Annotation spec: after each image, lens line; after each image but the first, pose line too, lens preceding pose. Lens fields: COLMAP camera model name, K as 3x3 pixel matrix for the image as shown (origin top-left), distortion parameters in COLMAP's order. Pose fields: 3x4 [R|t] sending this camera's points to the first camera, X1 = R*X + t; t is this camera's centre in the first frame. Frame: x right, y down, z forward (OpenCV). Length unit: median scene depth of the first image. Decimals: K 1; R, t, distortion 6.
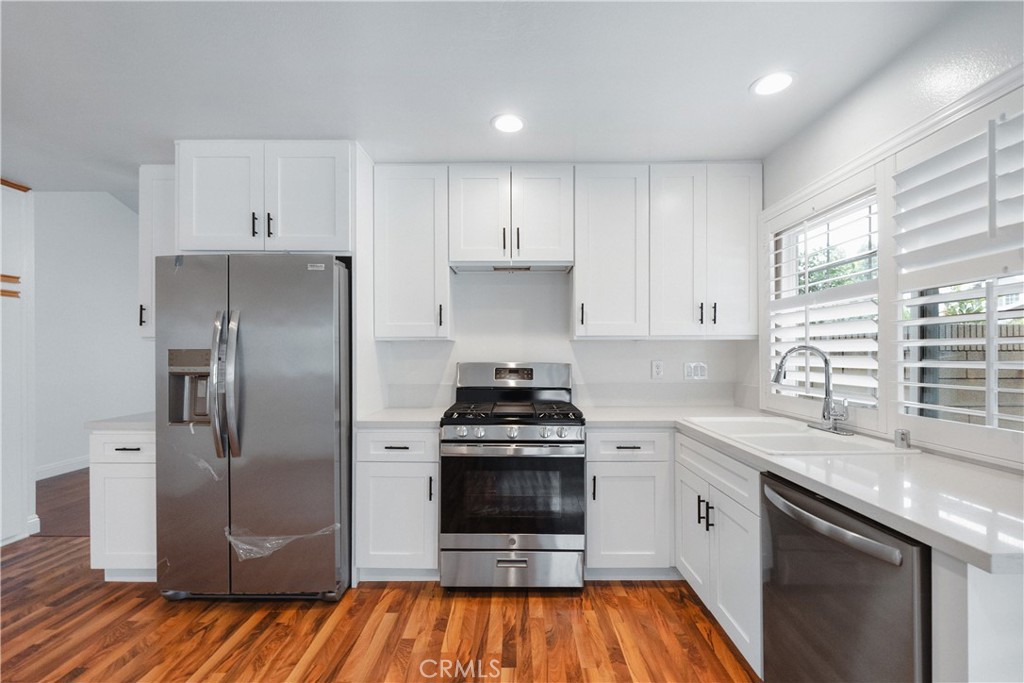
lens RADIAL K [[436.1, 0, 519.5], [0, 436.1, 352.4], [0, 0, 1]] dist [-0.007954, 0.000121]
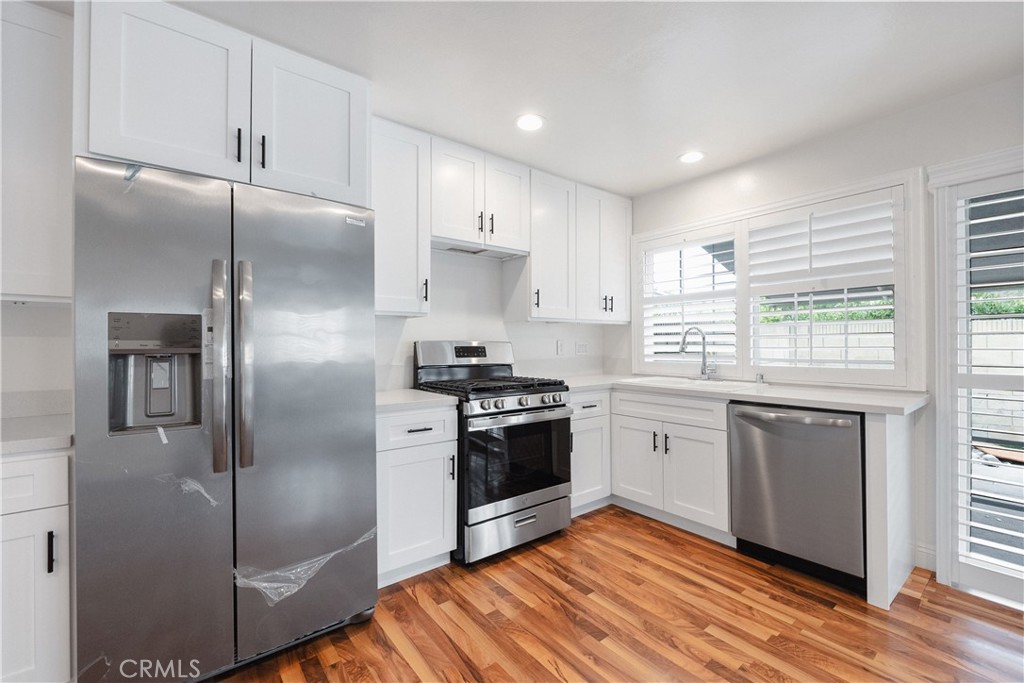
lens RADIAL K [[429.0, 0, 512.0], [0, 429.0, 341.5], [0, 0, 1]] dist [-0.001978, -0.000204]
pose [[0.785136, 0.002095, 0.619320, -0.695513], [0.001631, 0.999984, -0.005450, 0.036415], [-0.619322, 0.005288, 0.785120, 0.163376]]
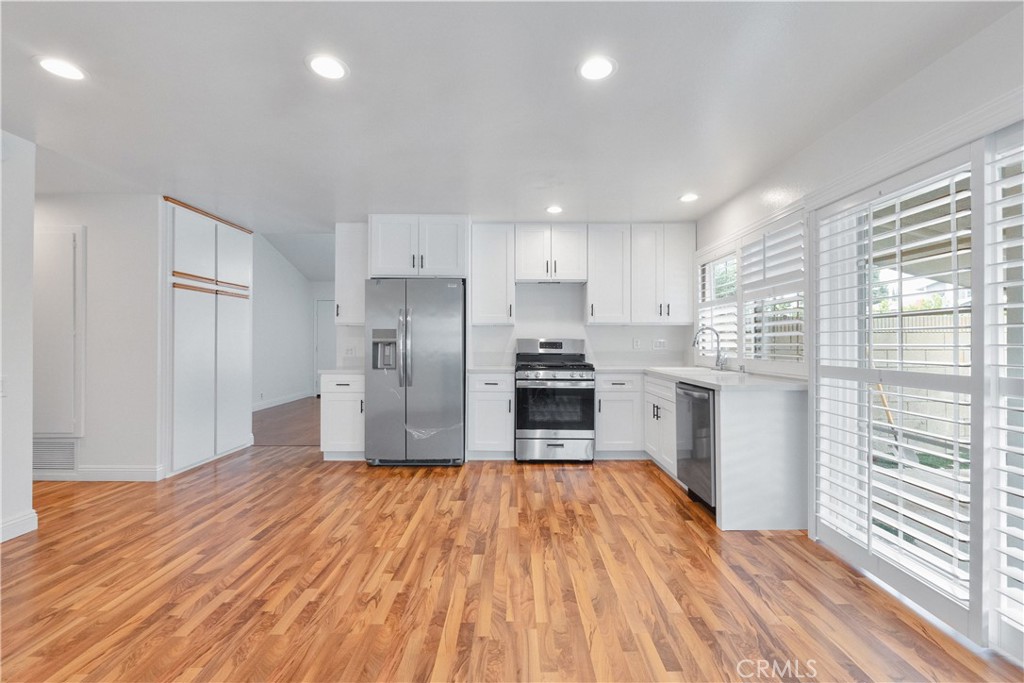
lens RADIAL K [[427.8, 0, 517.2], [0, 427.8, 337.6], [0, 0, 1]] dist [0.001500, 0.000338]
pose [[0.999986, 0.001412, -0.005116, -0.164826], [-0.001450, 0.999970, -0.007583, 0.039103], [0.005105, 0.007590, 0.999958, -0.797591]]
